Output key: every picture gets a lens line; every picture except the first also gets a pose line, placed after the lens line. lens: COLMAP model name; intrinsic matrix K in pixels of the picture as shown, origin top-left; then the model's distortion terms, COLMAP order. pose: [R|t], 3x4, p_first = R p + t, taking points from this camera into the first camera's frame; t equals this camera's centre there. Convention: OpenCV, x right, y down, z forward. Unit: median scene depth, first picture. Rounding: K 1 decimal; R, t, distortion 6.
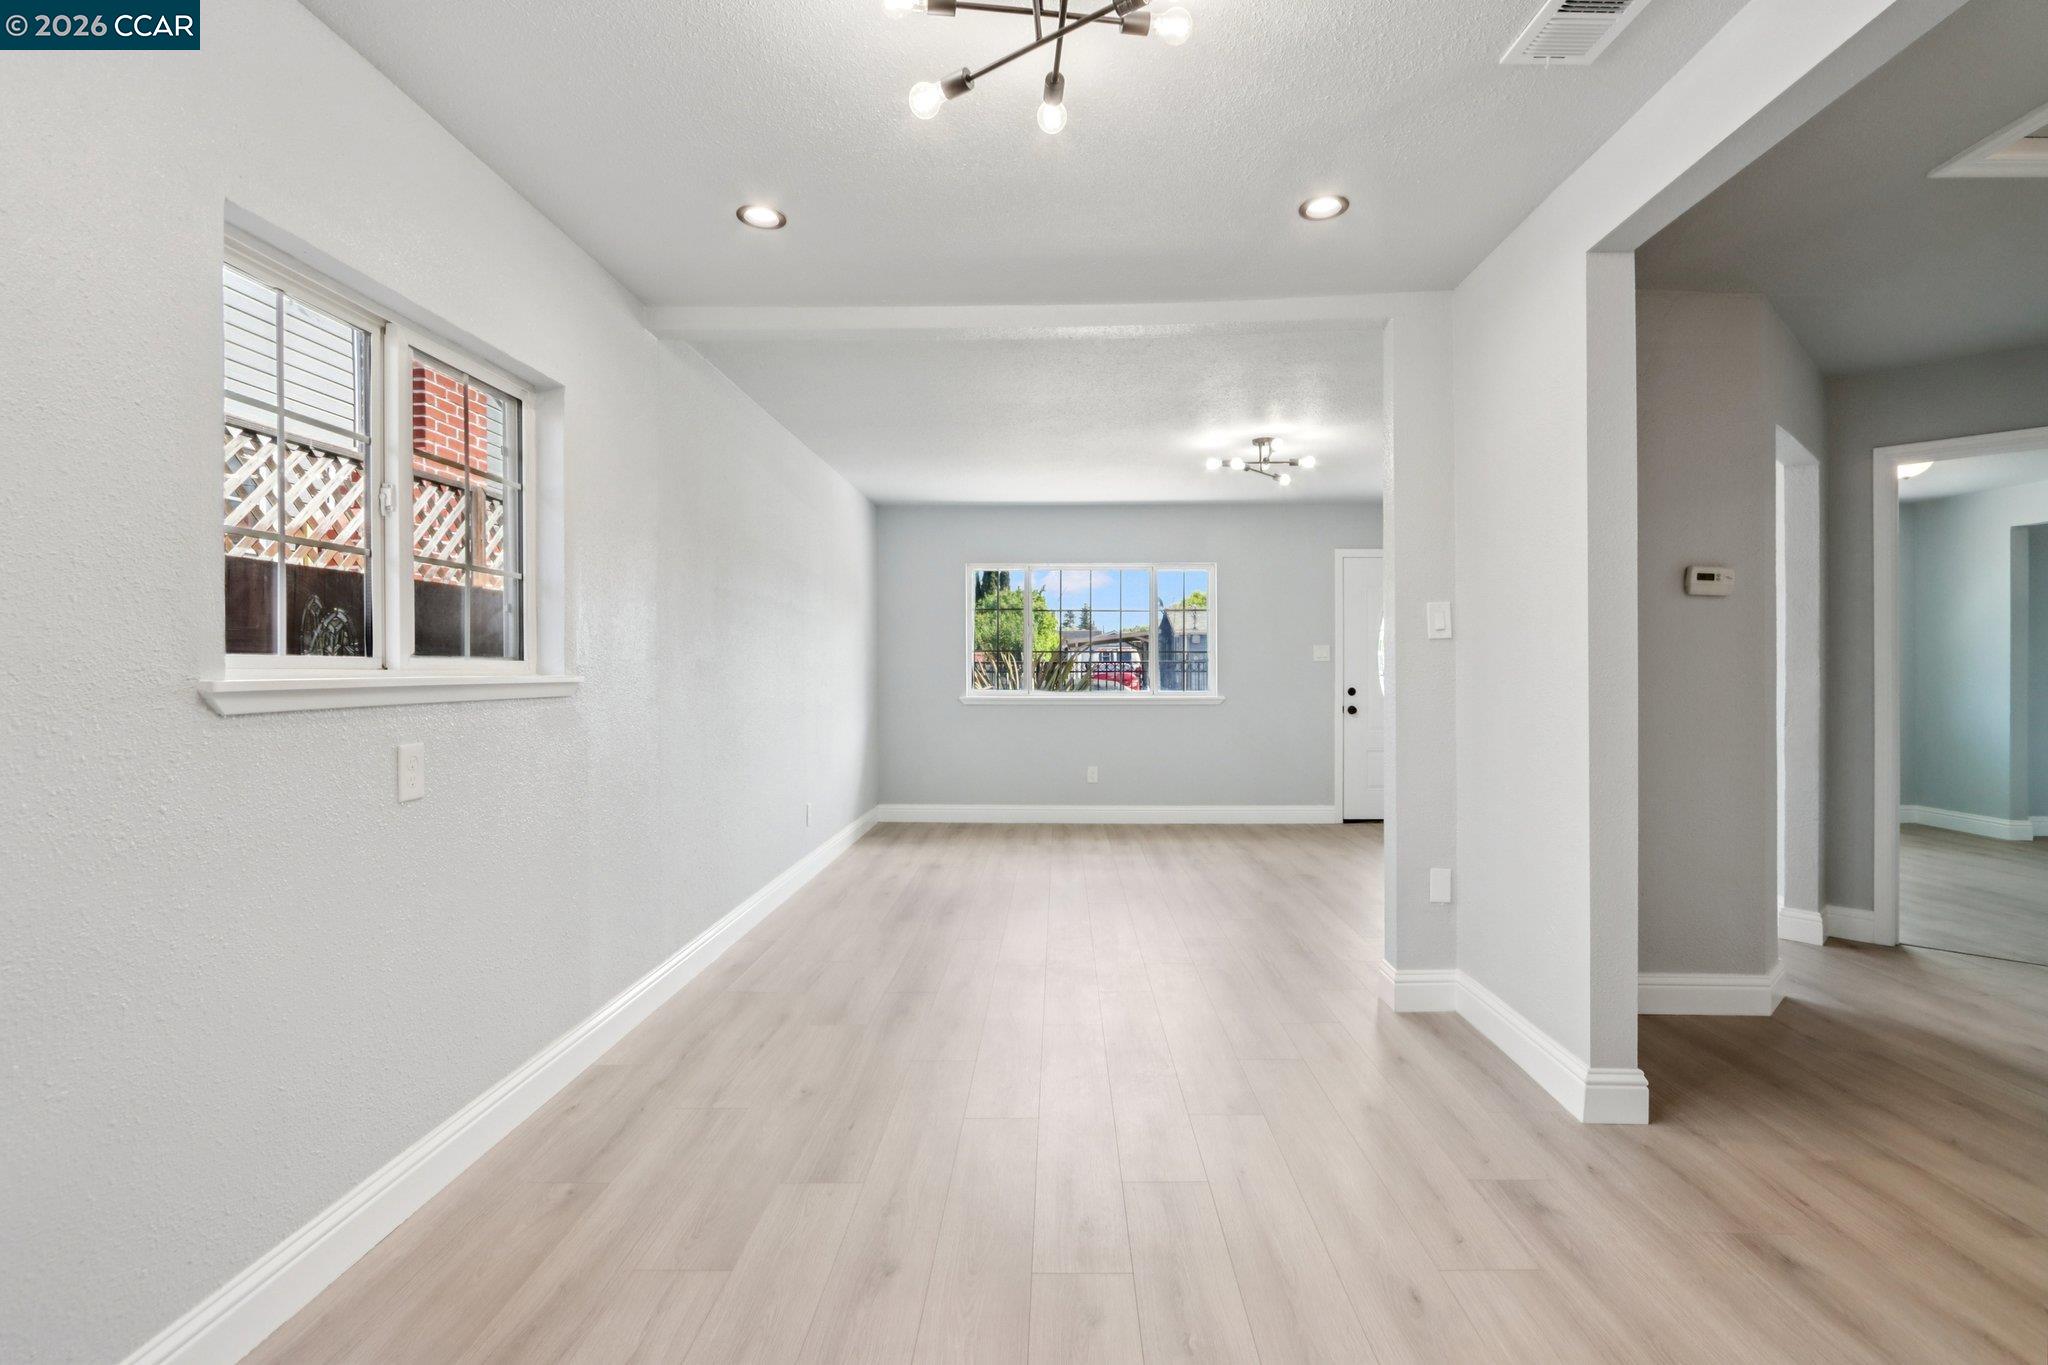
lens RADIAL K [[939.4, 0, 1035.0], [0, 939.4, 664.5], [0, 0, 1]] dist [-0.011631, 0.000103]
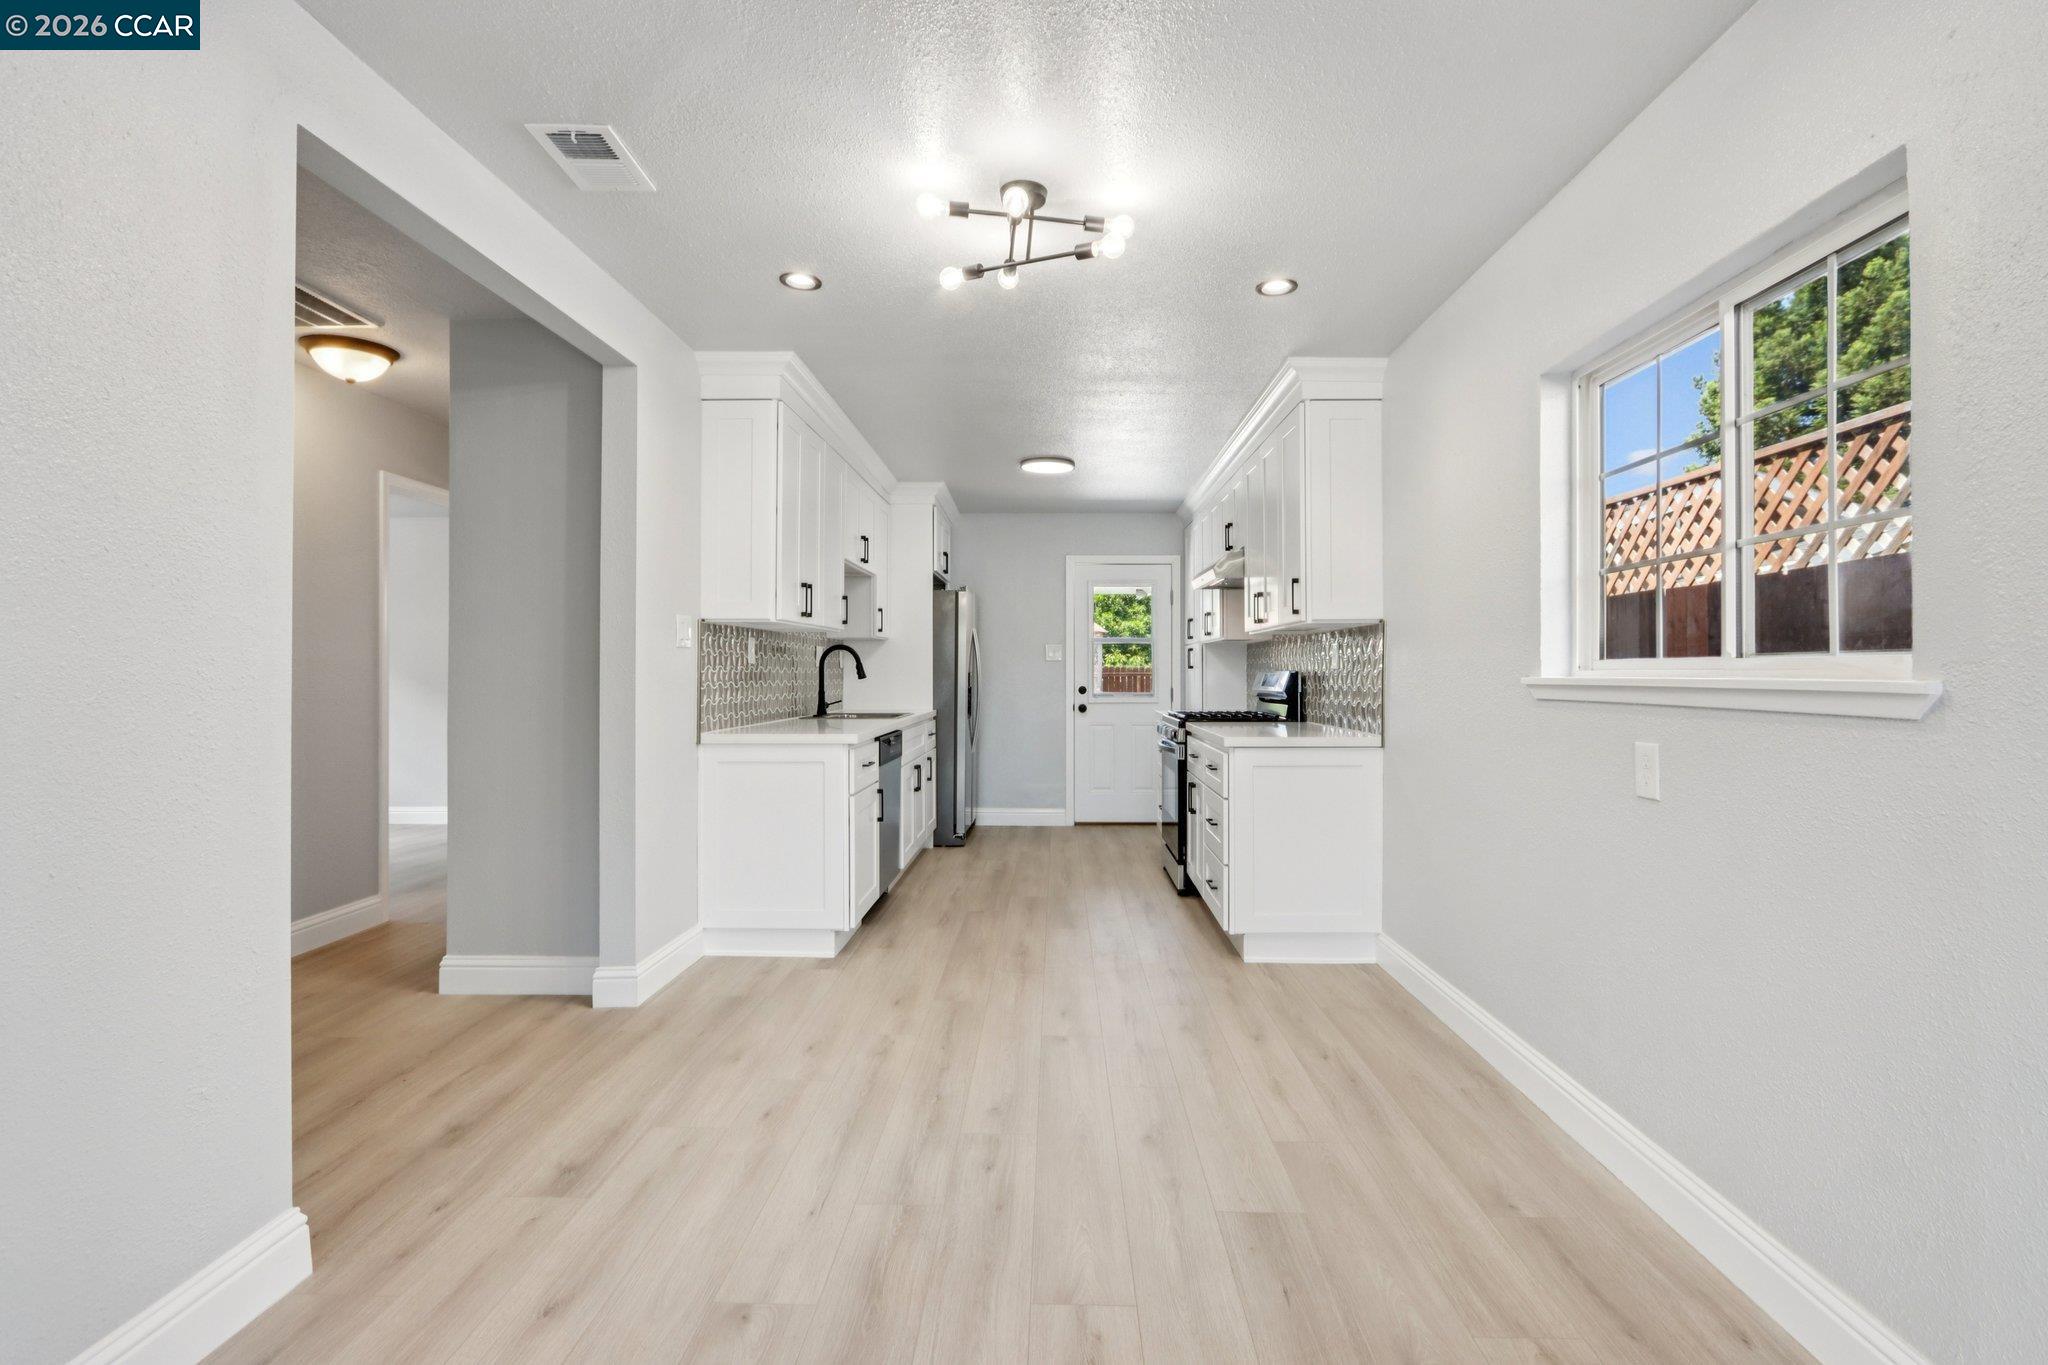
lens RADIAL K [[946.1, 0, 1034.9], [0, 946.1, 664.6], [0, 0, 1]] dist [-0.014046, 0.000168]
pose [[-0.999997, 0.002182, -0.000771, 0.000557], [0.002191, 0.999932, -0.011496, 0.008306], [0.000746, -0.011497, -0.999934, 1.664635]]
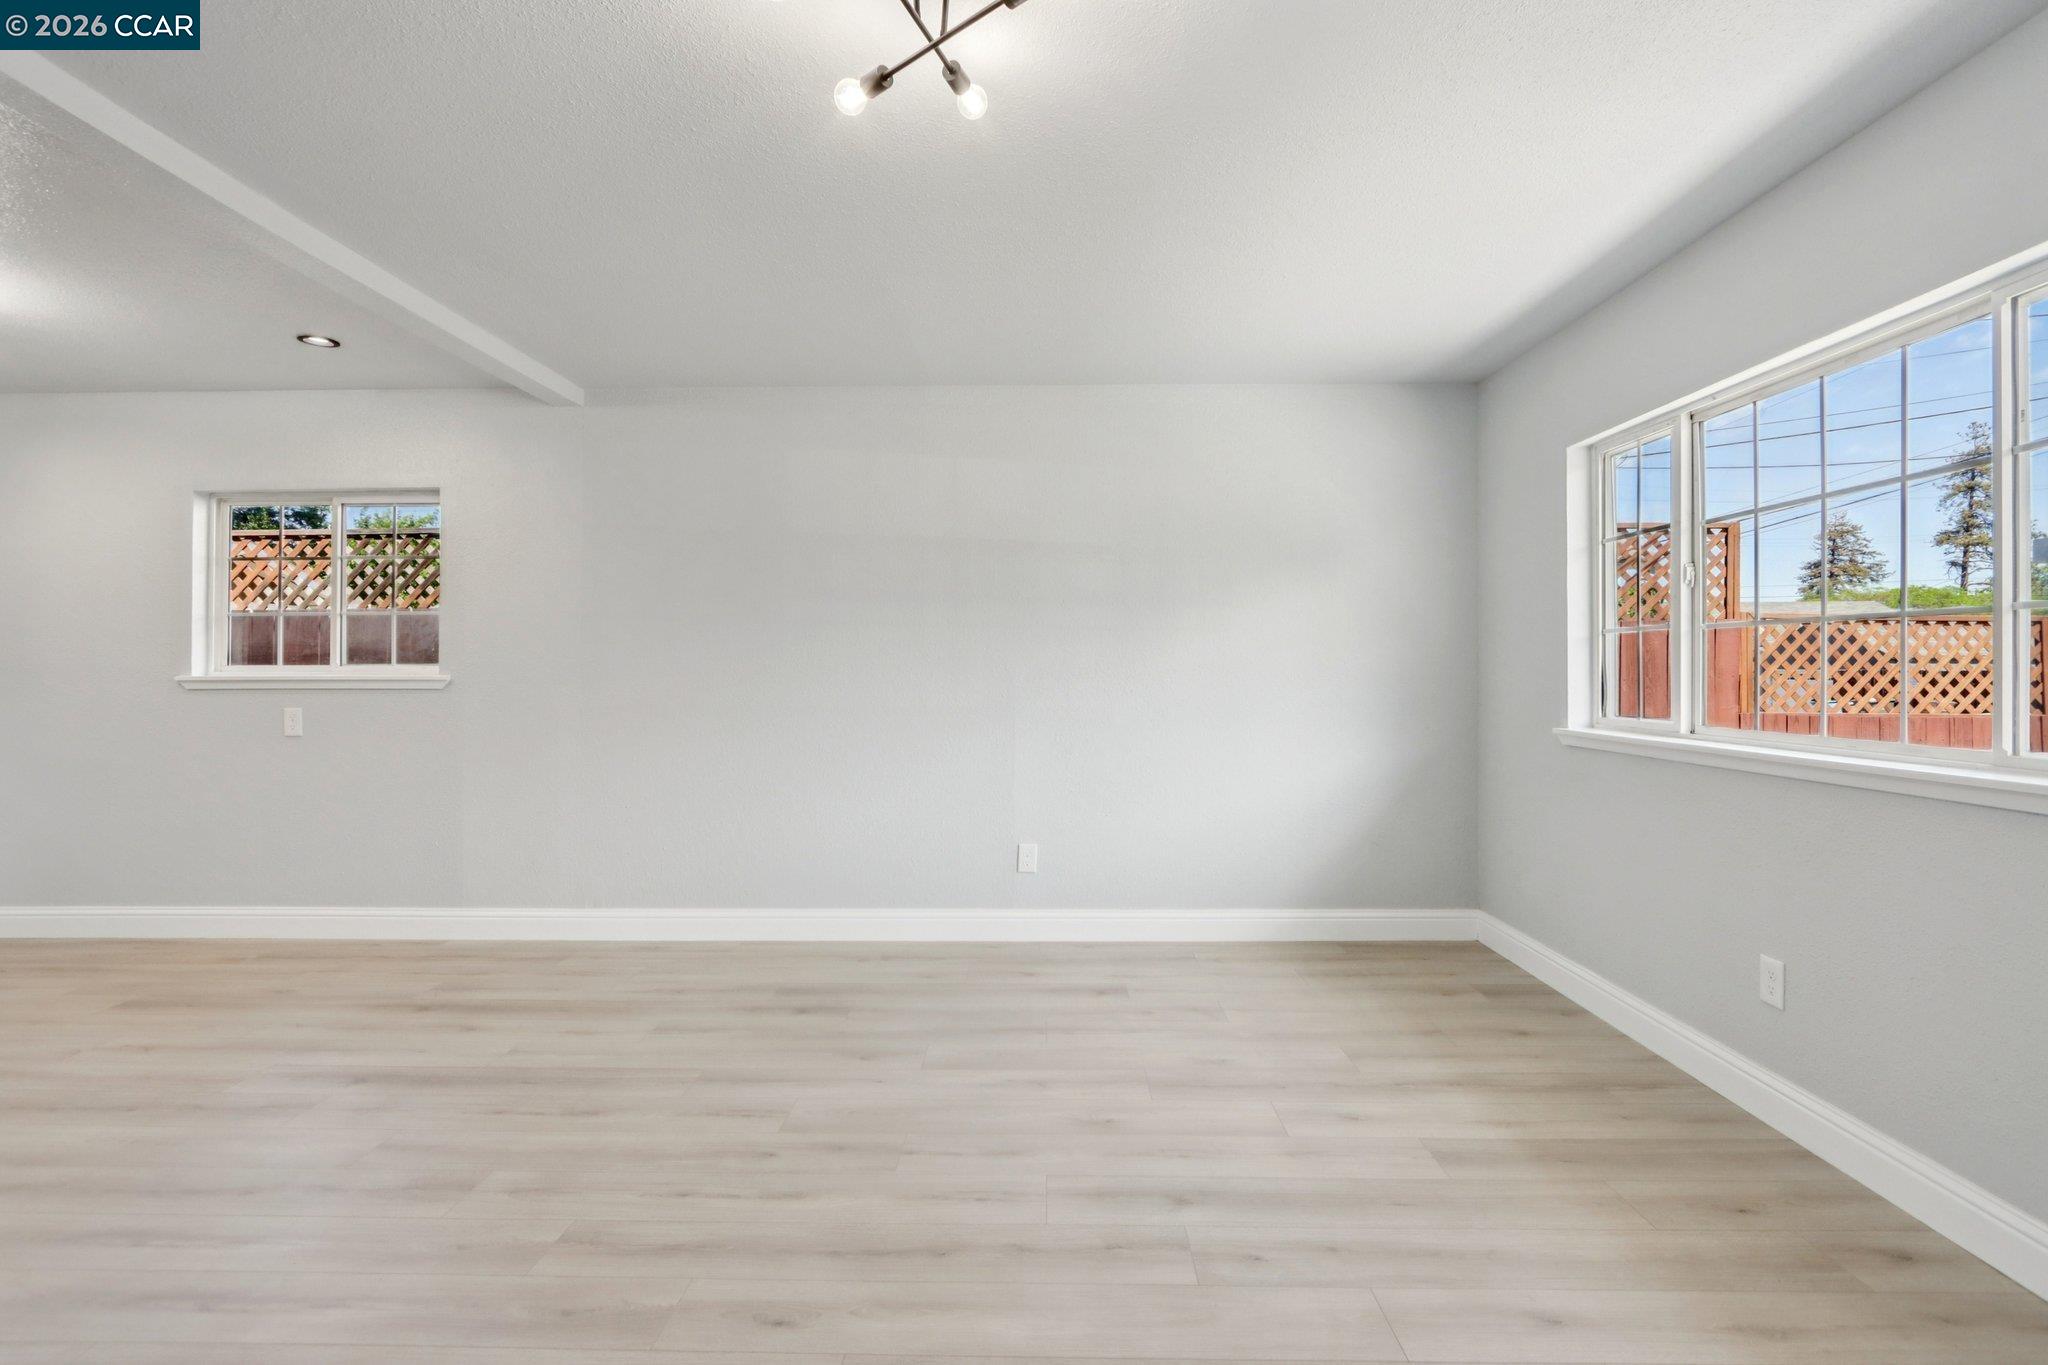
lens RADIAL K [[939.4, 0, 1035.0], [0, 939.4, 664.5], [0, 0, 1]] dist [-0.011631, 0.000103]
pose [[0.015475, -0.008460, -0.999844, 1.137663], [0.004967, 0.999953, -0.008384, 0.013192], [0.999868, -0.004837, 0.015517, 2.120810]]
